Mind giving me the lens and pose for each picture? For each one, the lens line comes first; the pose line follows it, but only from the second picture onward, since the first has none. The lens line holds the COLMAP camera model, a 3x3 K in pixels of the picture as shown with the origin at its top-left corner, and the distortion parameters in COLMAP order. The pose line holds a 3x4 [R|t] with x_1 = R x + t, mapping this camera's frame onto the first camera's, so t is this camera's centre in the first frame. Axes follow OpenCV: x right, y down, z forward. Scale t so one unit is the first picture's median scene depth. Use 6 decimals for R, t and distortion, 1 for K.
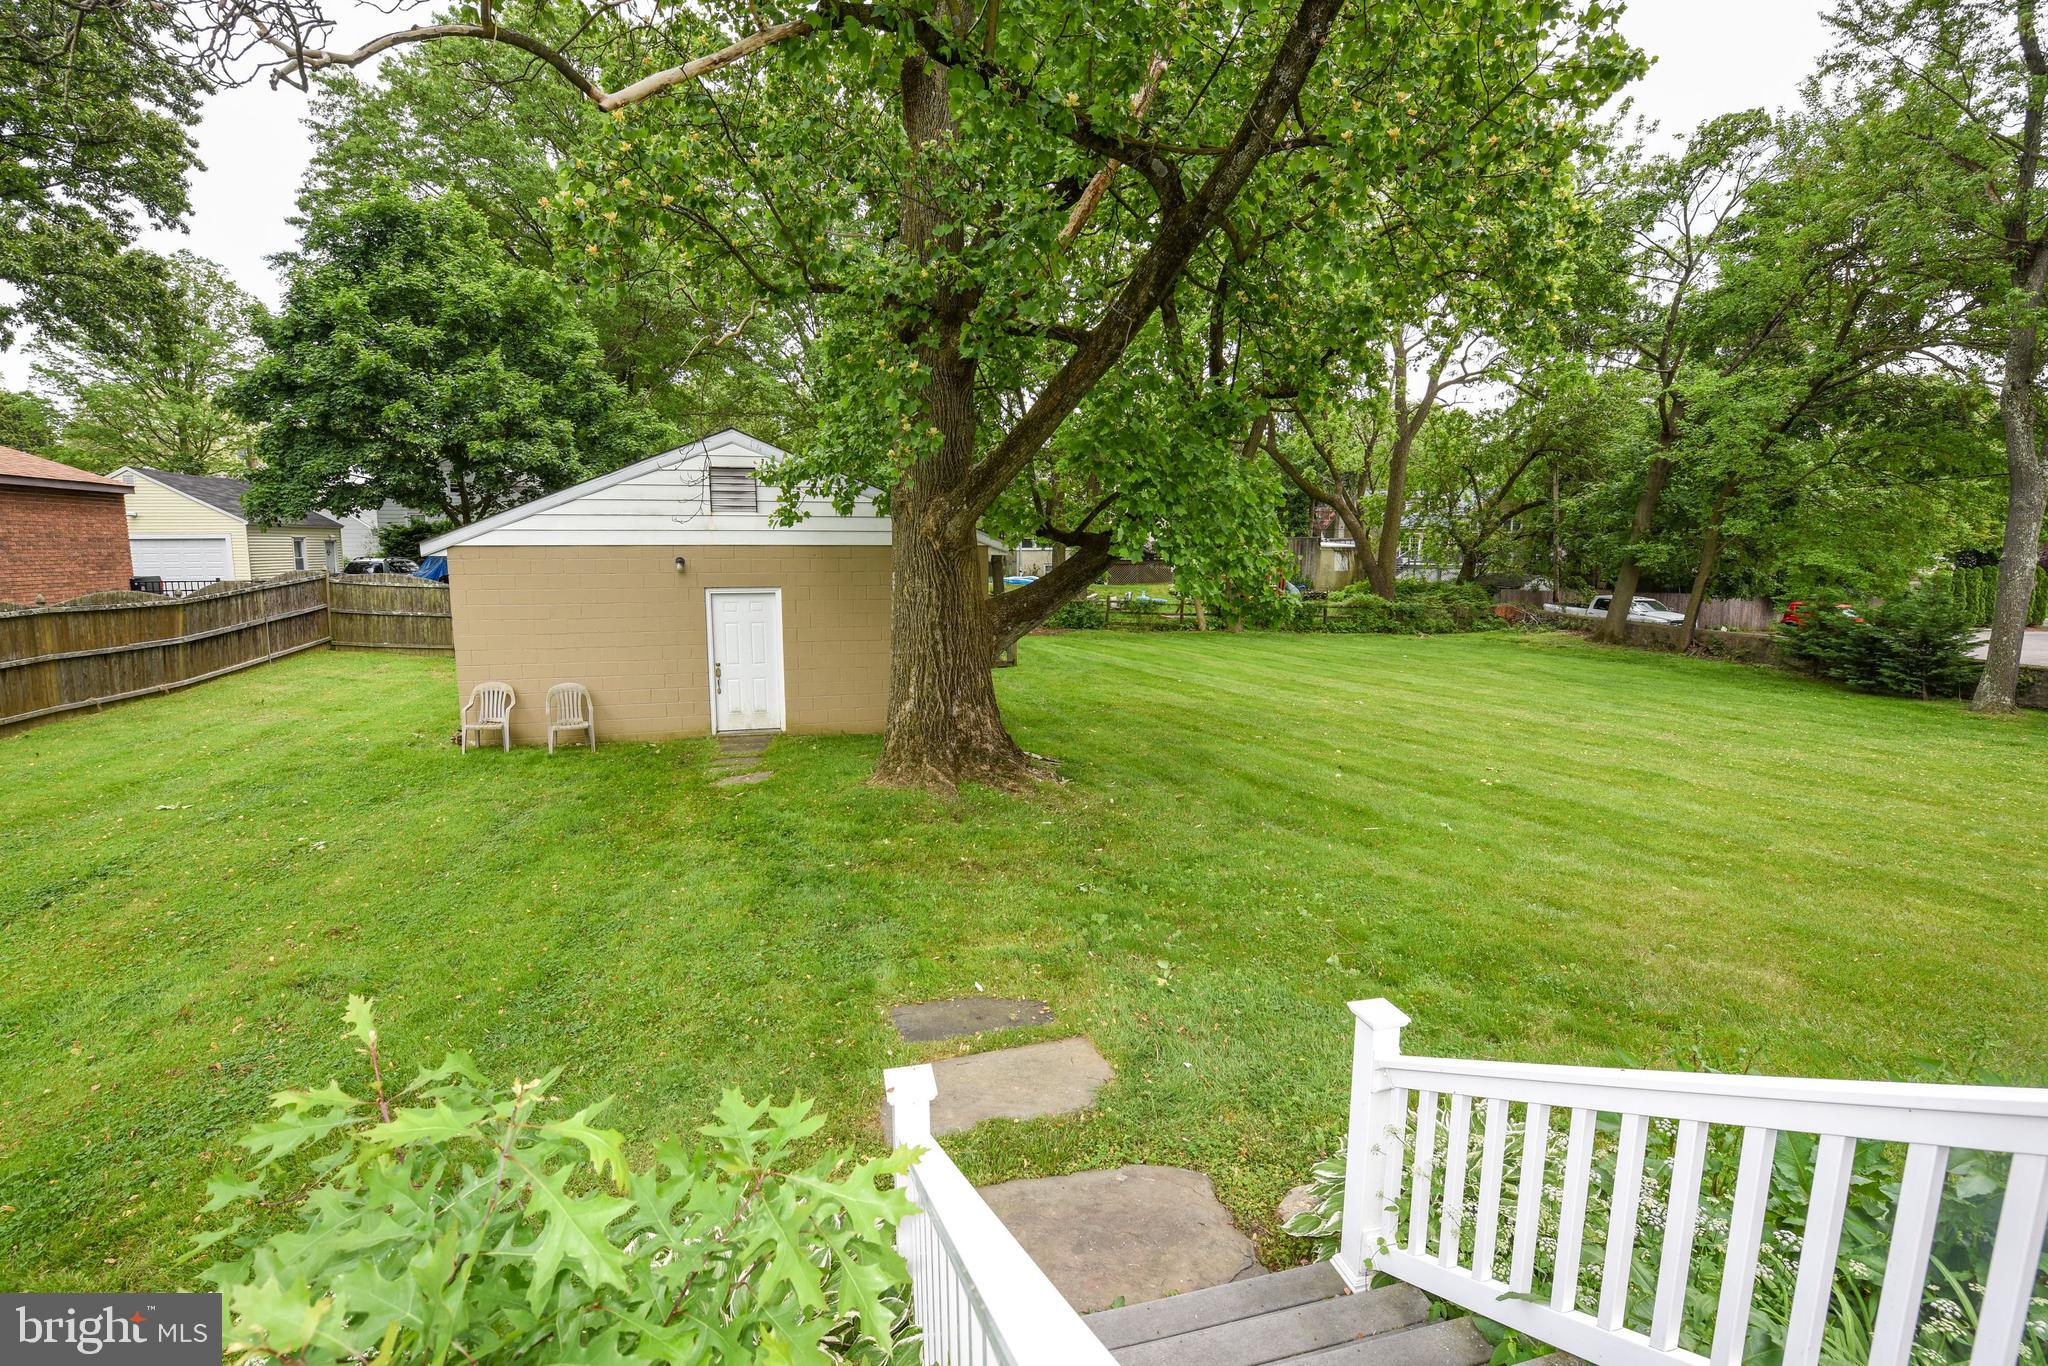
lens RADIAL K [[851.1, 0, 1014.5], [0, 851.1, 675.7], [0, 0, 1]] dist [-0.026377, -0.000154]
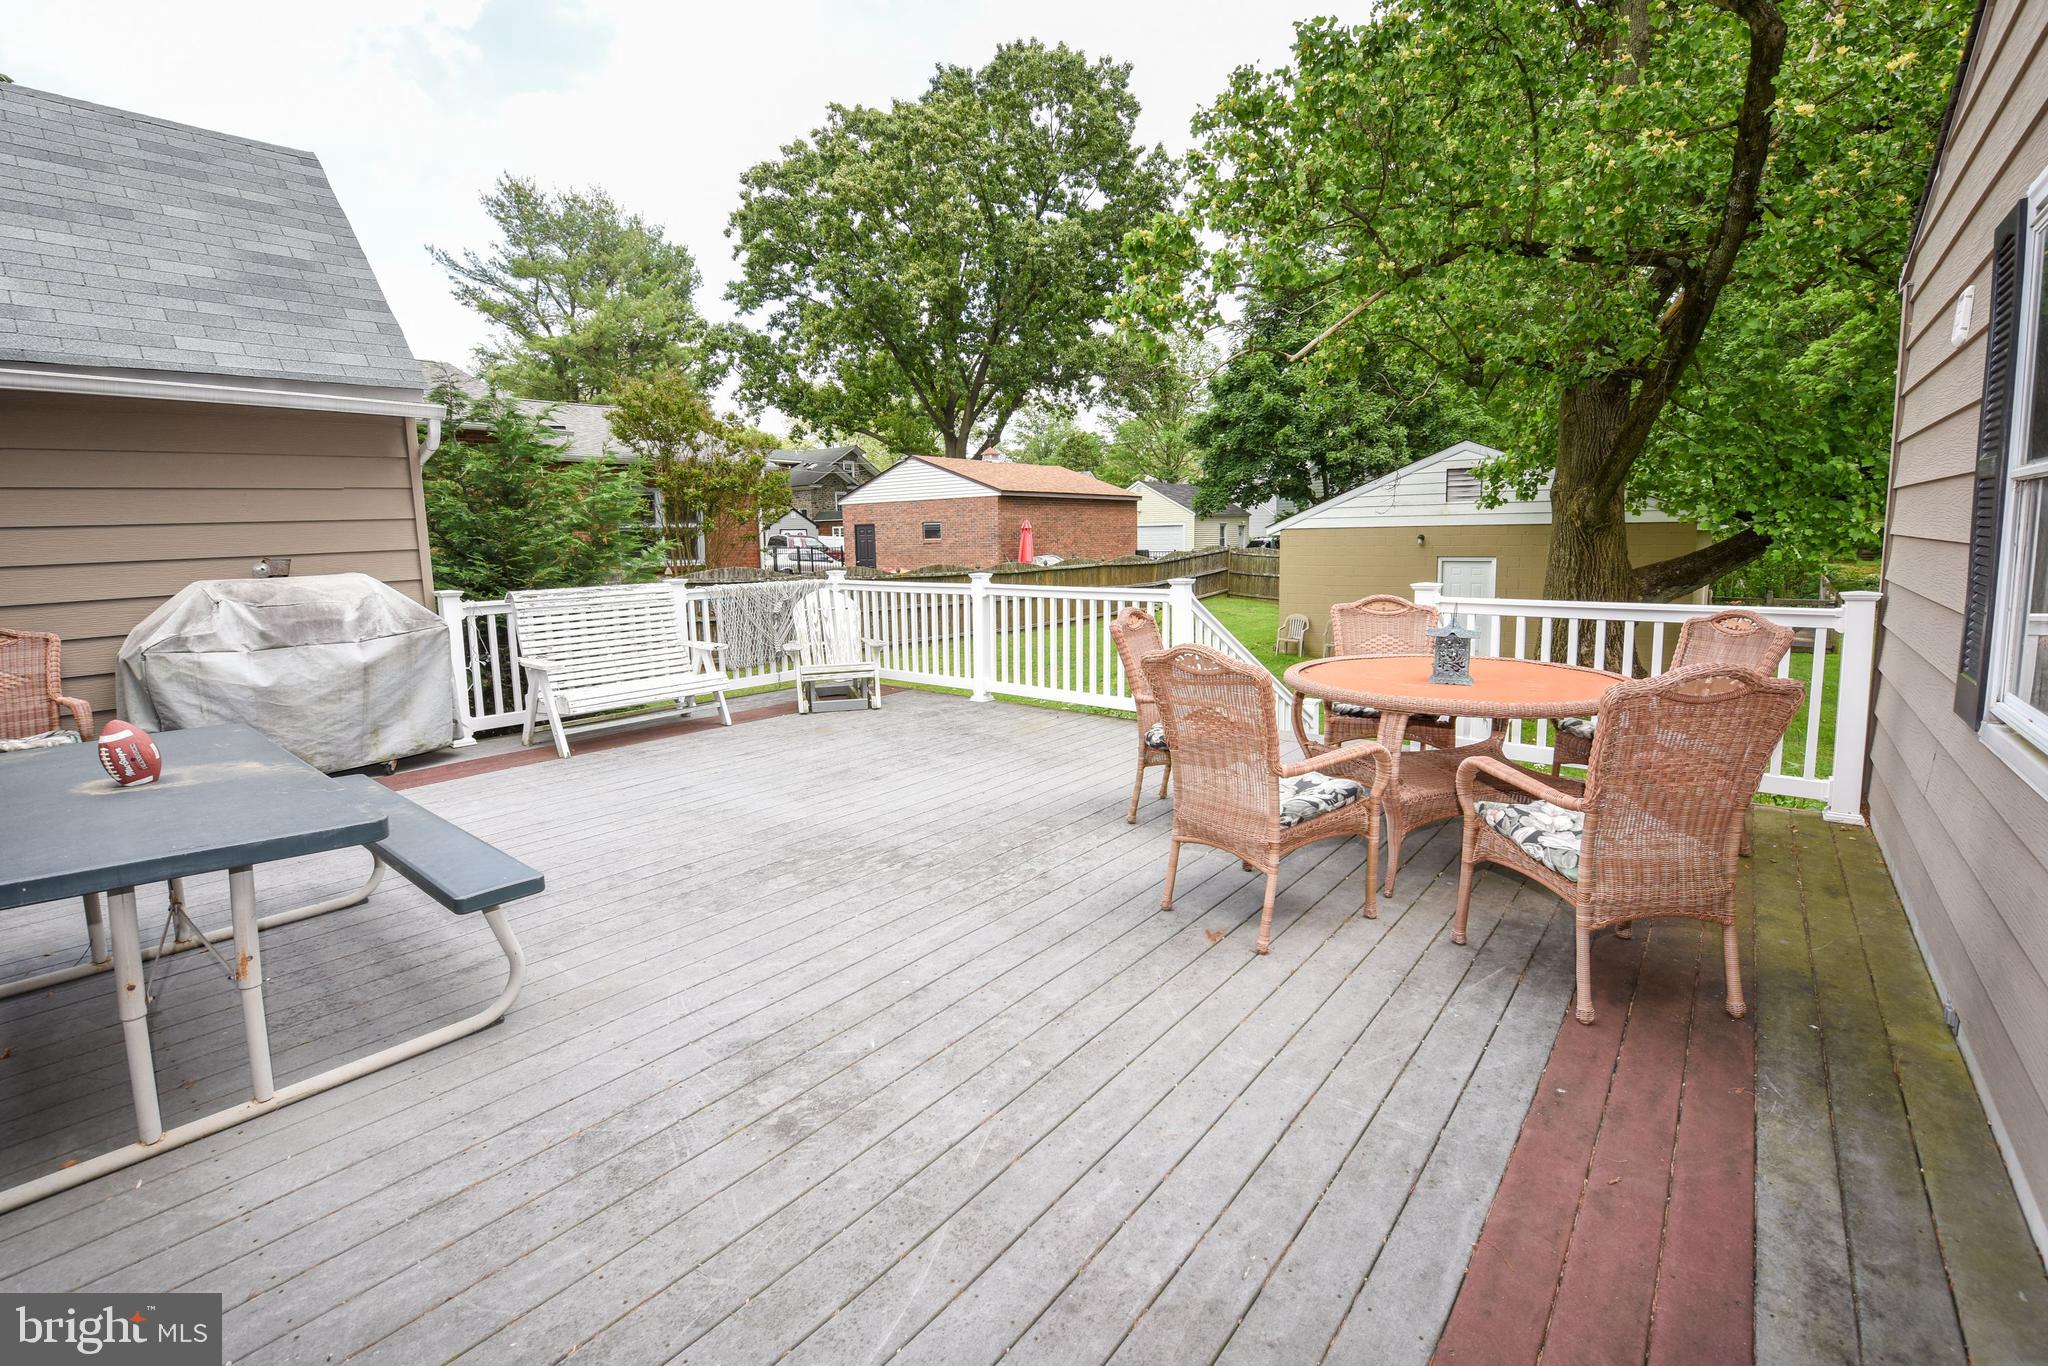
lens RADIAL K [[885.5, 0, 1024.5], [0, 885.5, 639.5], [0, 0, 1]] dist [-0.026972, -0.000237]
pose [[0.593741, 0.078356, -0.800832, 0.300217], [-0.095399, 0.995083, 0.026633, 0.043238], [0.798981, 0.060585, 0.598296, -0.294872]]
